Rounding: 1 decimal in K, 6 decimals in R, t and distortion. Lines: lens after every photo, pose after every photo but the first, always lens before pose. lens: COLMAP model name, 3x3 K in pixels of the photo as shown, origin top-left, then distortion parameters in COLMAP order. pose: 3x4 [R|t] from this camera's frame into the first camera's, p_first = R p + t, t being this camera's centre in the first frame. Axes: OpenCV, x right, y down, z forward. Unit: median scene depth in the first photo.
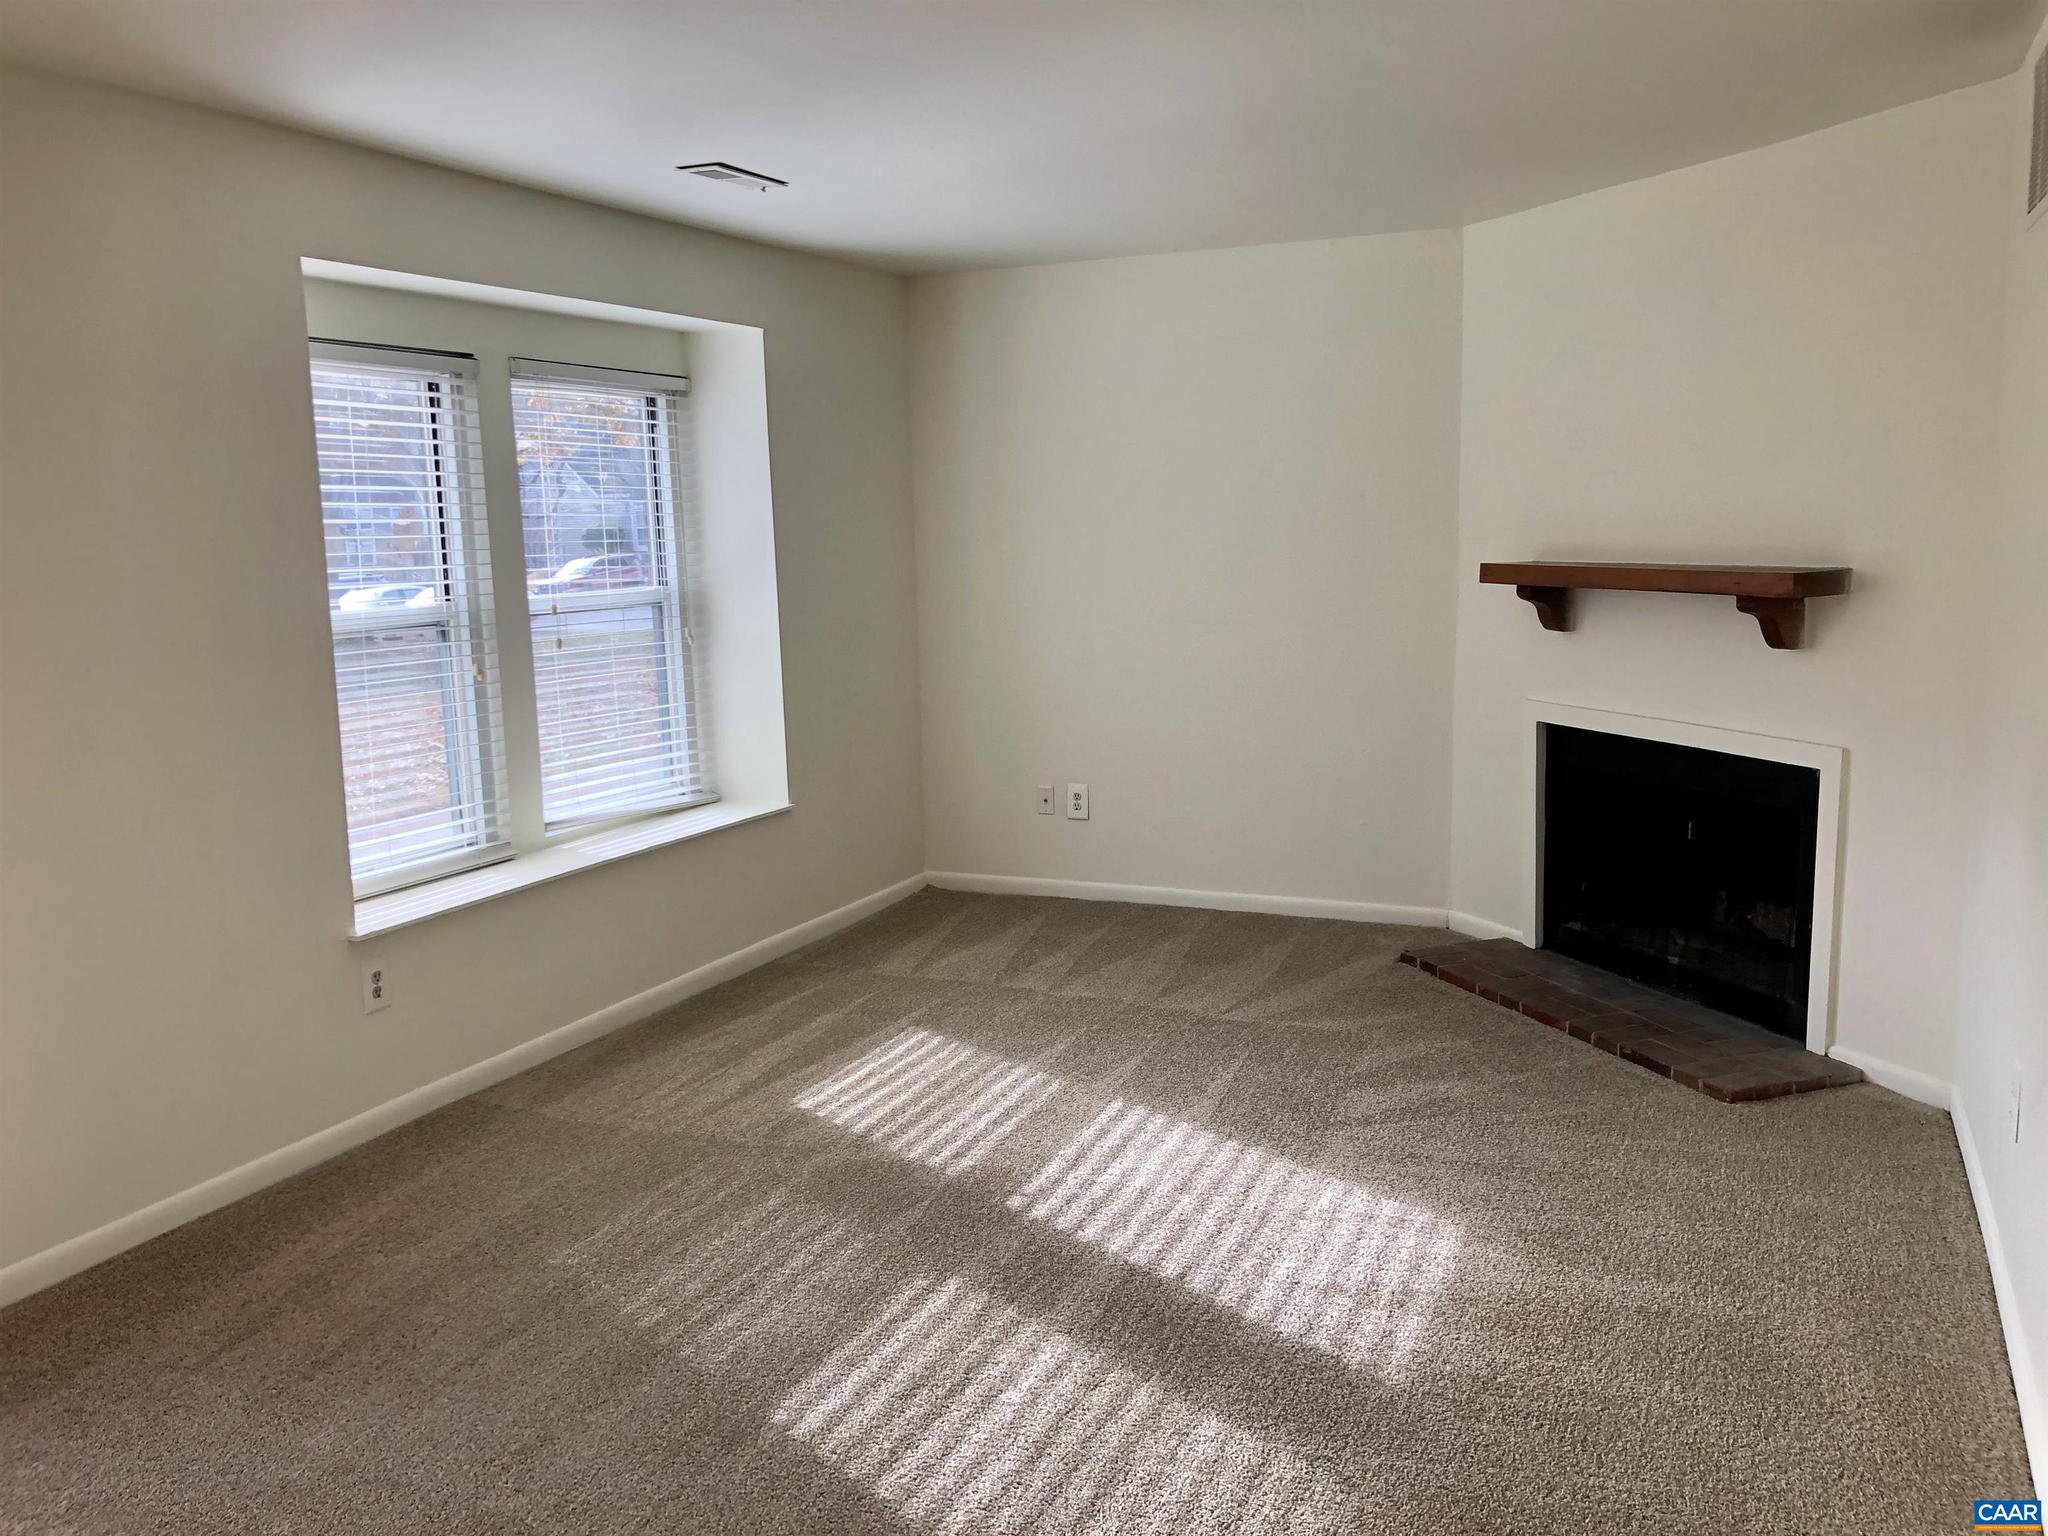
lens RADIAL K [[1717.9, 0, 1024.0], [0, 1717.9, 768.0], [0, 0, 1]] dist [0.122815, -0.266676]
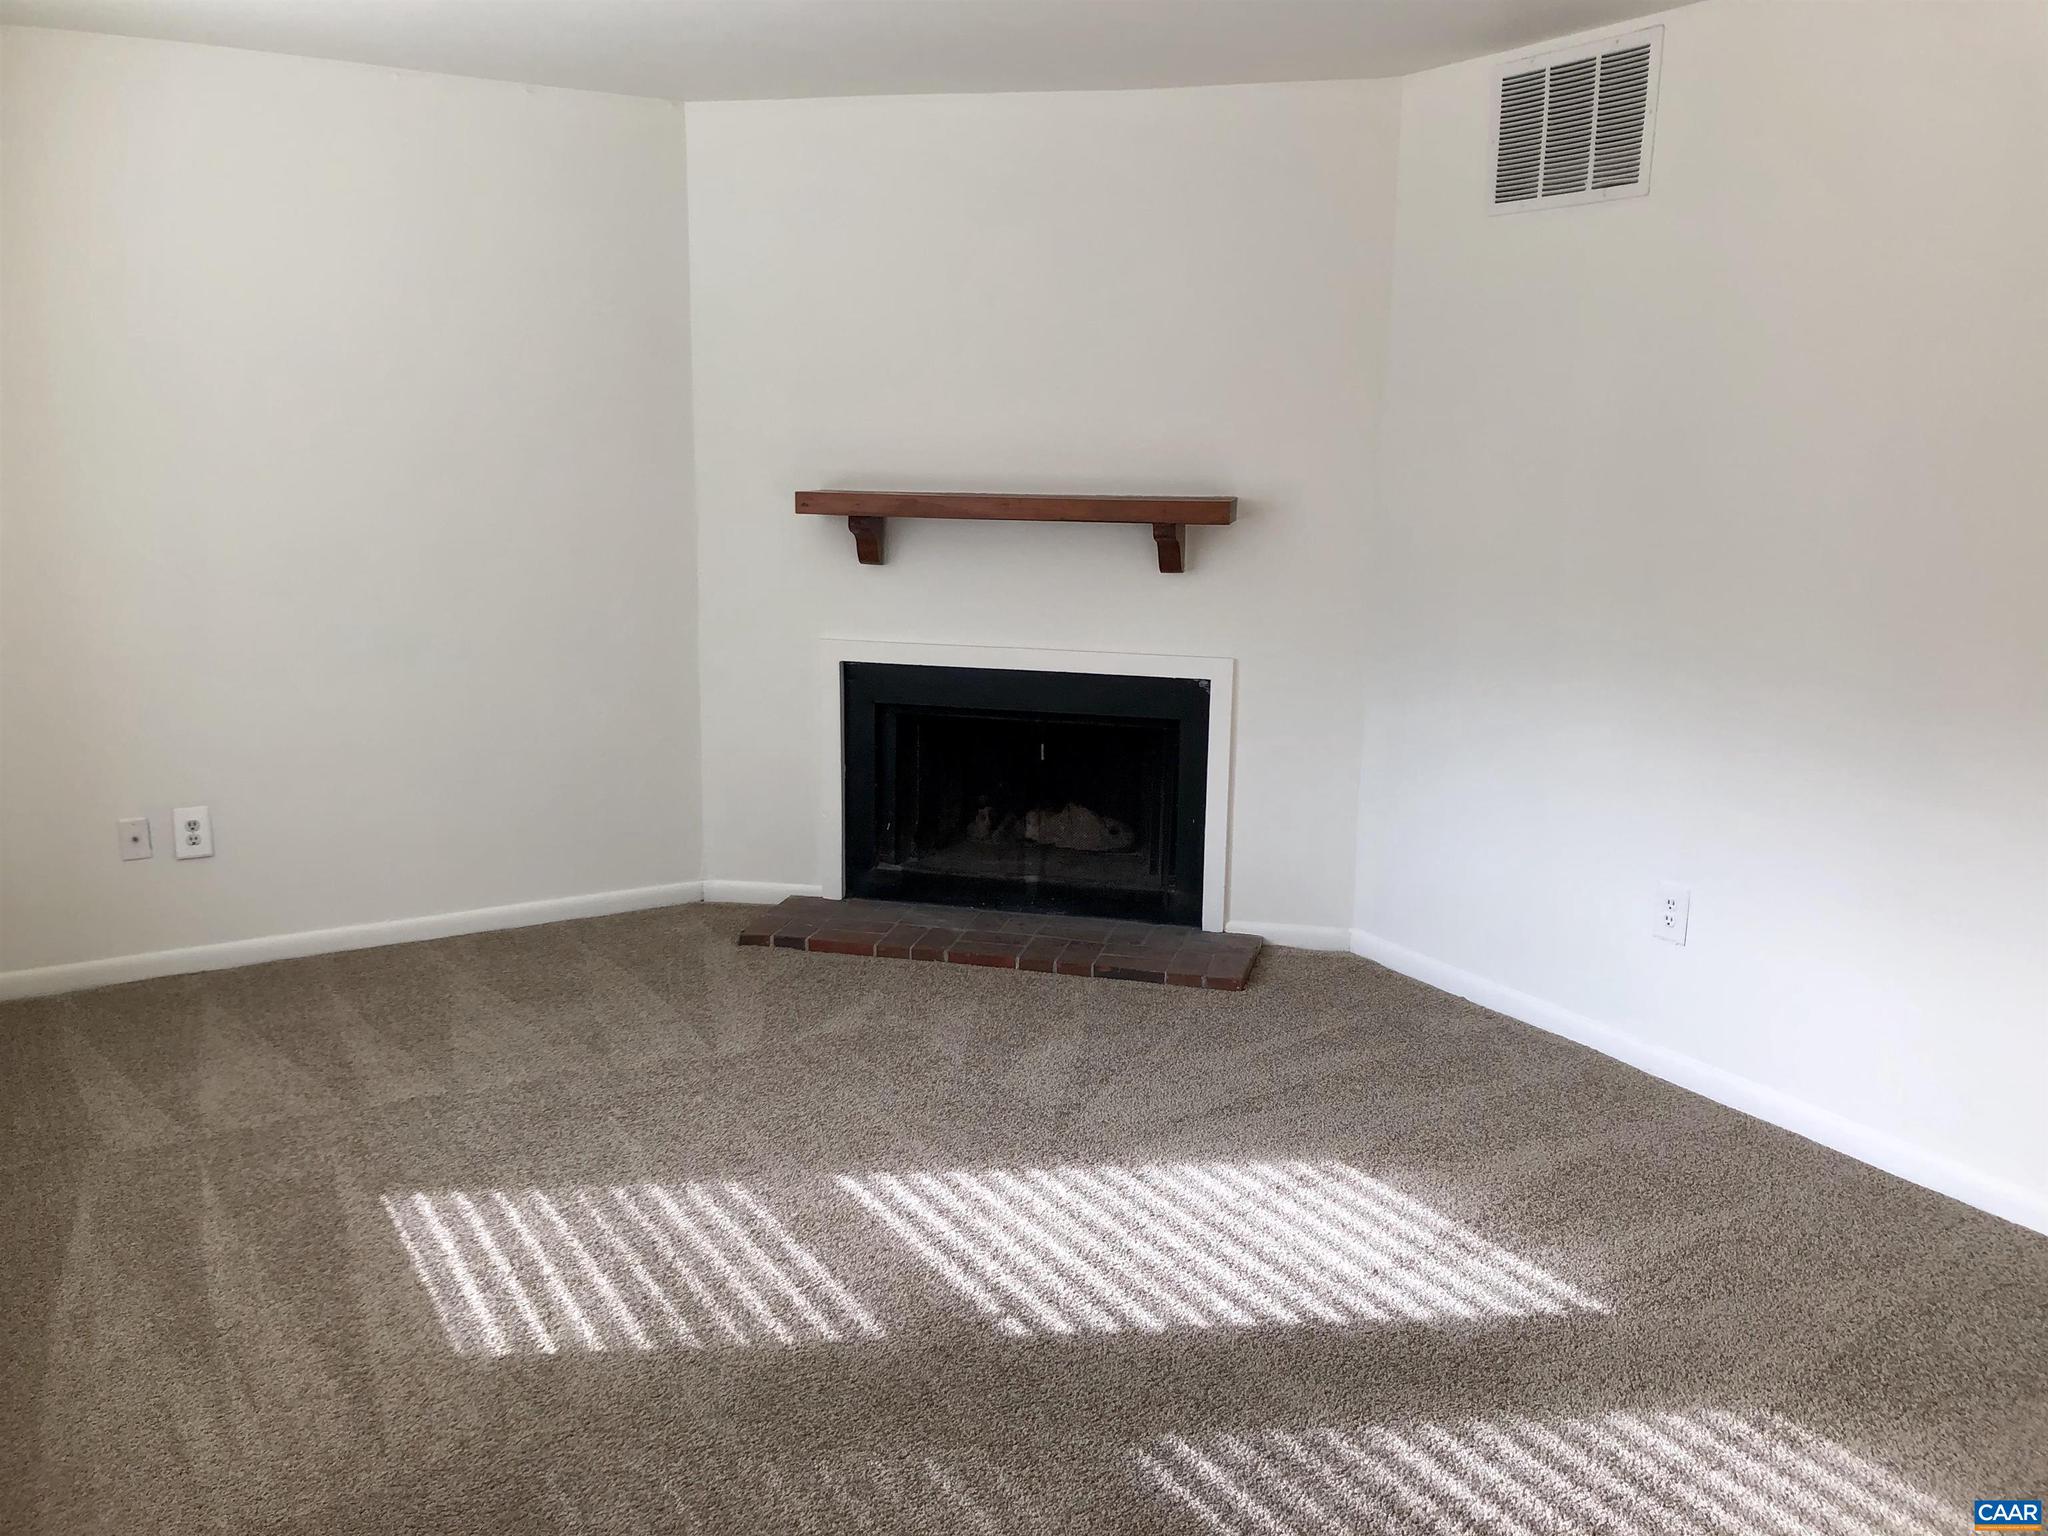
lens RADIAL K [[1717.9, 0, 1024.0], [0, 1717.9, 768.0], [0, 0, 1]] dist [0.122815, -0.266676]
pose [[0.559627, -0.134139, 0.817817, -0.496439], [0.097229, 0.990626, 0.095951, -0.058126], [-0.823021, 0.025819, 0.567424, 0.454892]]
